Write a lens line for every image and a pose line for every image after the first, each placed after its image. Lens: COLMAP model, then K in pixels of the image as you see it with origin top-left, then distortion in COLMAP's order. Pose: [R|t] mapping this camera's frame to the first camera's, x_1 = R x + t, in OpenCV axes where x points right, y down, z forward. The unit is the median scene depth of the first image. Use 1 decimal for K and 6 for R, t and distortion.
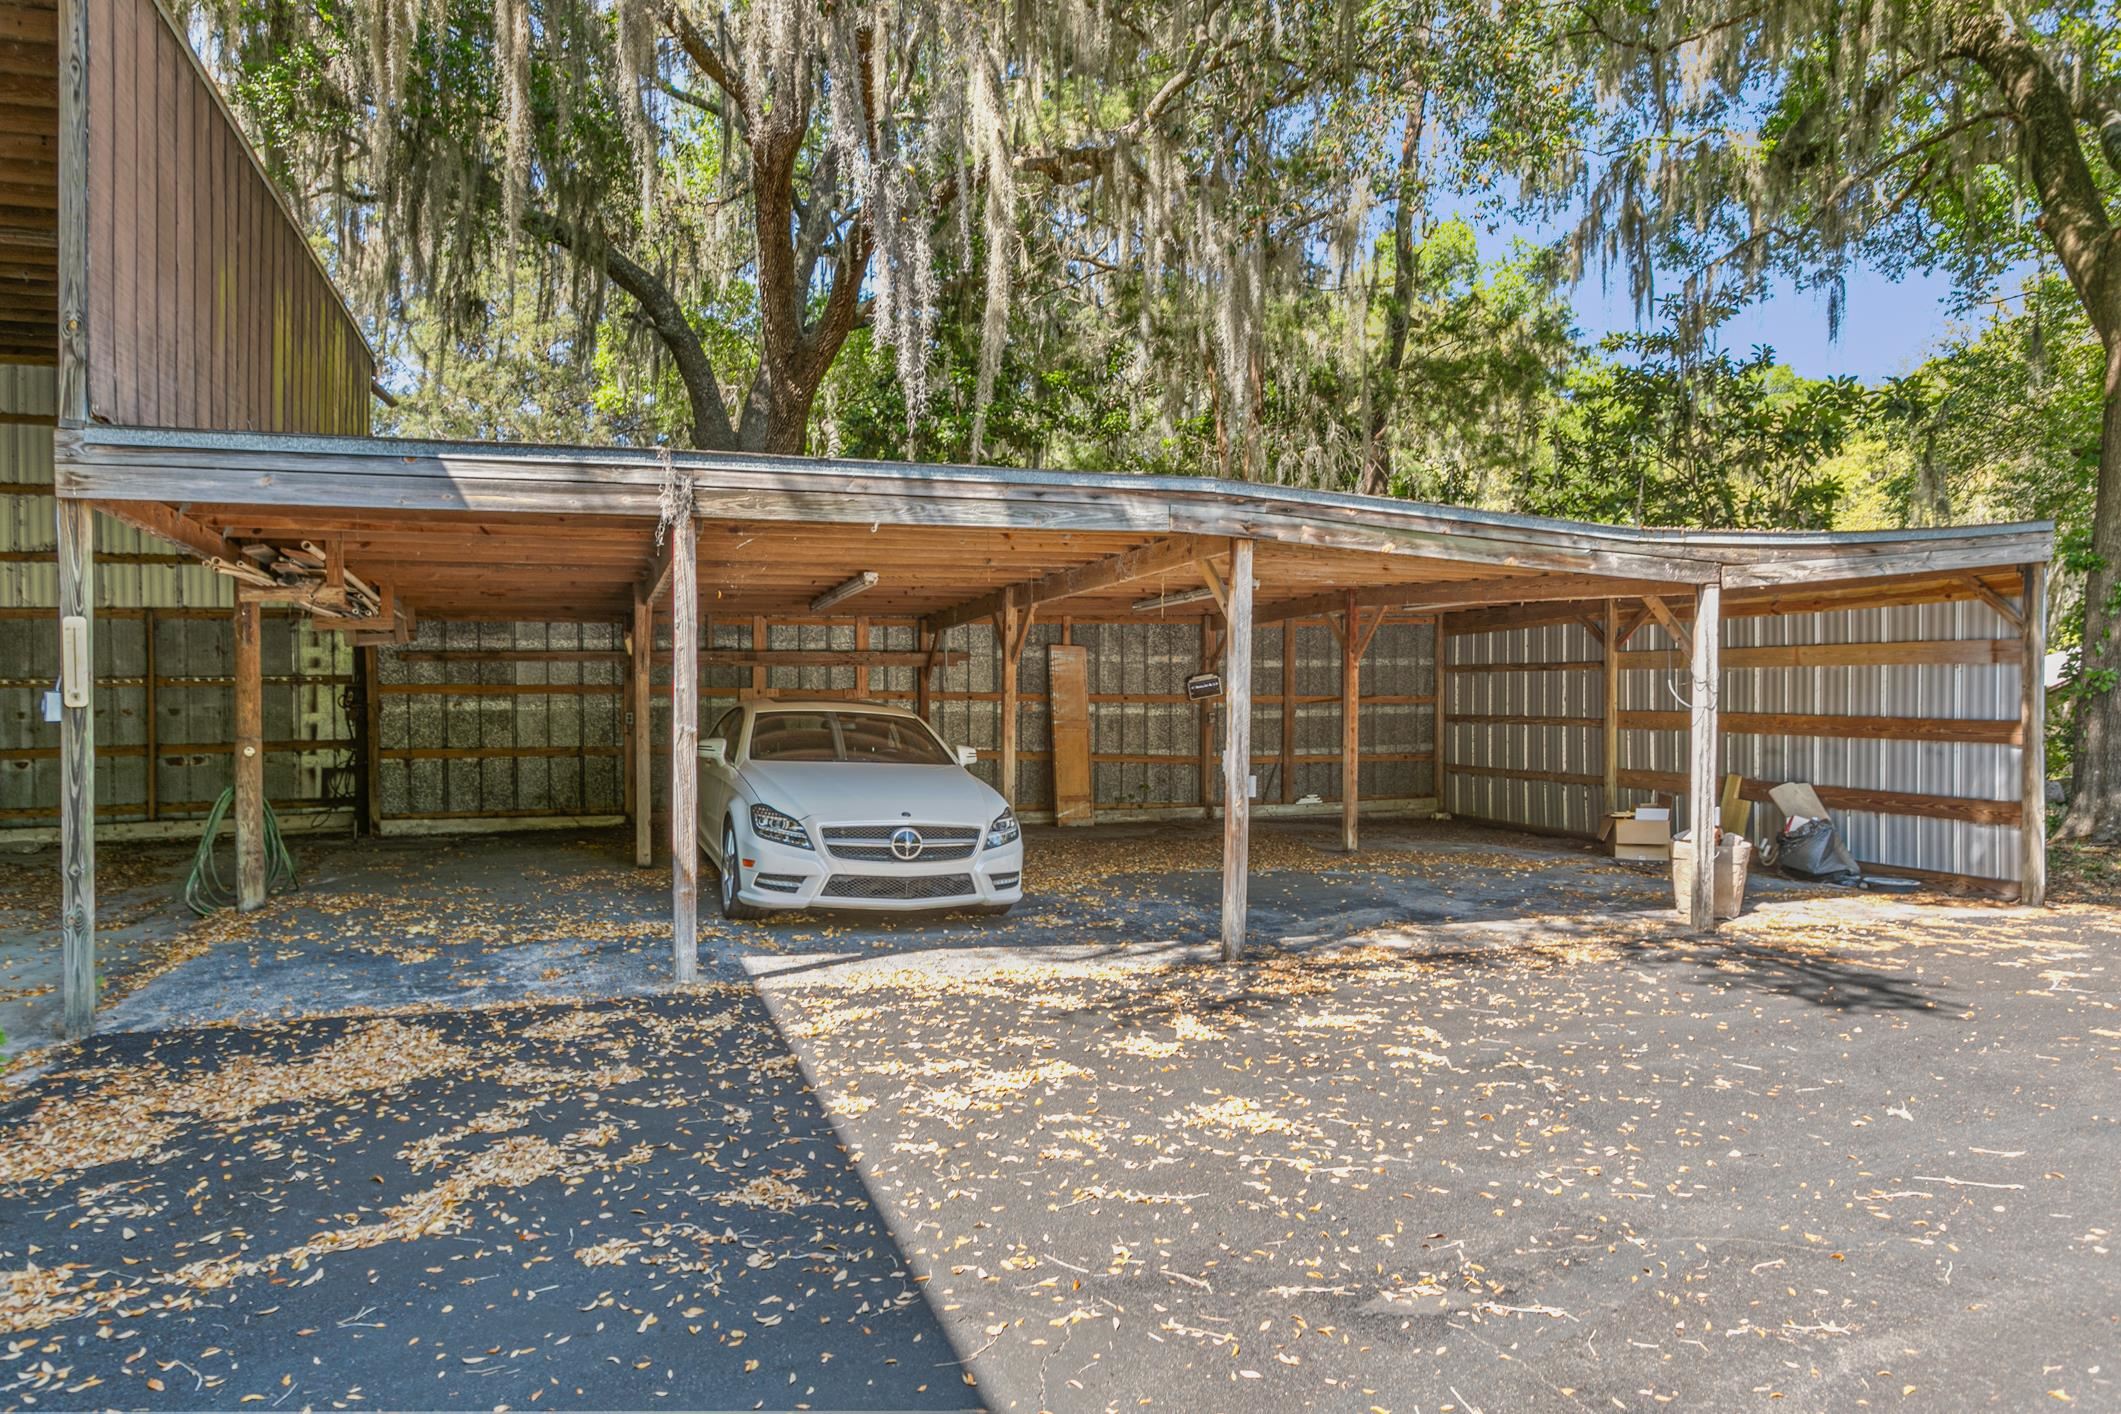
lens RADIAL K [[1314.5, 0, 1060.5], [0, 1314.5, 707.0], [0, 0, 1]] dist [0.000473, 0.000404]
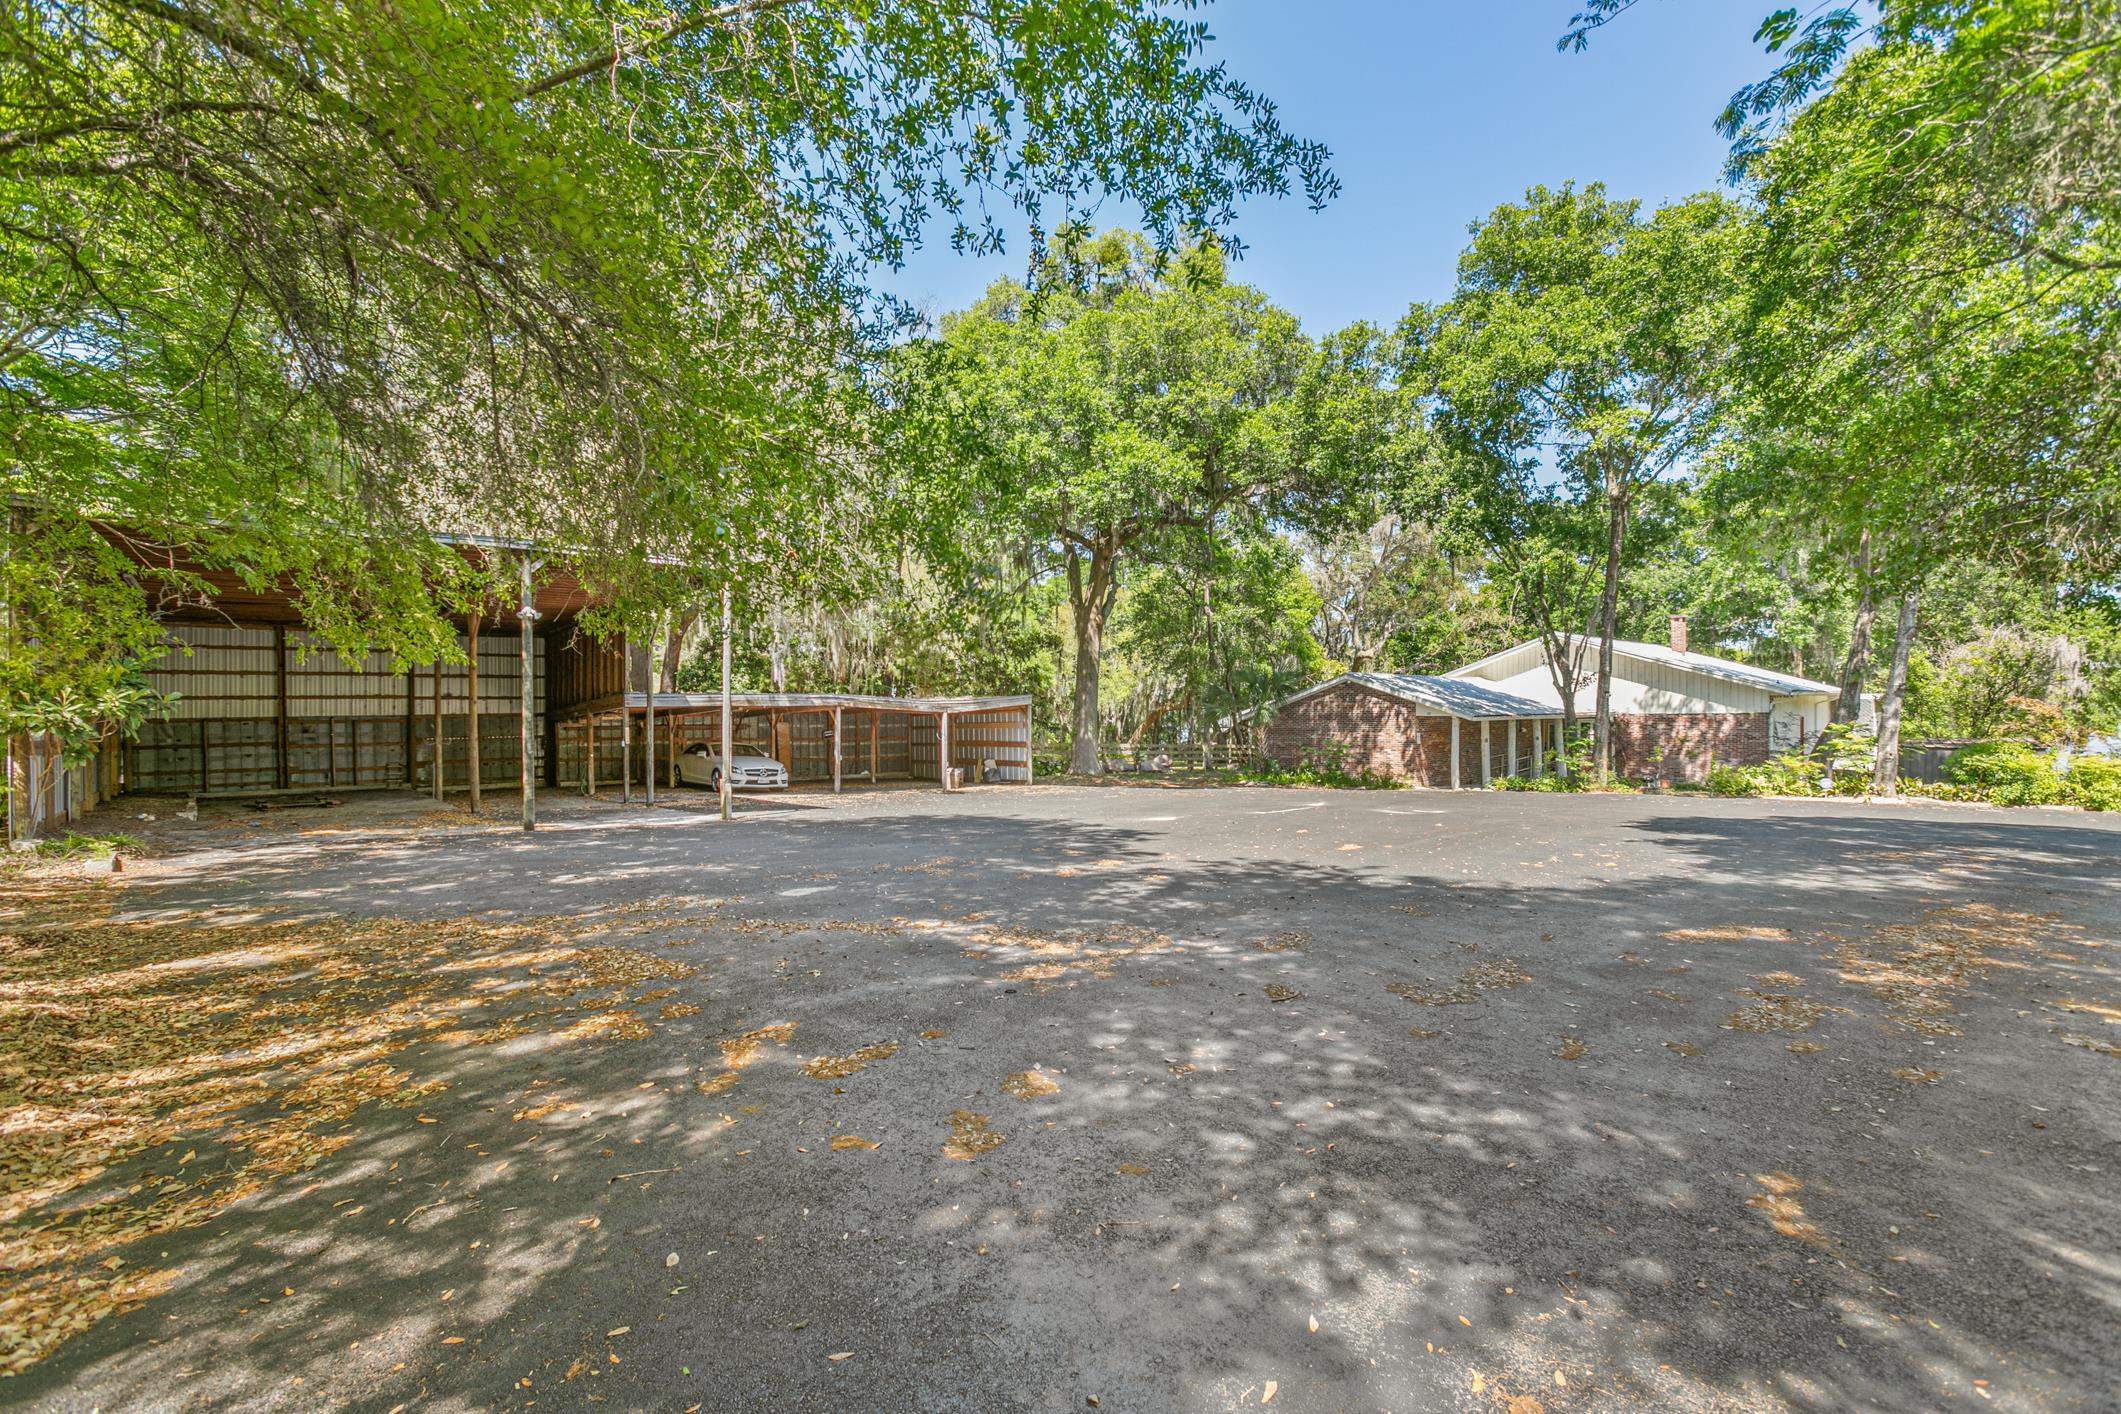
lens RADIAL K [[952.6, 0, 1060.5], [0, 952.6, 707.0], [0, 0, 1]] dist [0.000208, 0.000084]
pose [[0.931234, -0.008432, 0.364324, -0.341353], [0.026272, 0.998684, -0.044039, 0.047708], [-0.363474, 0.050582, 0.930230, -2.314190]]
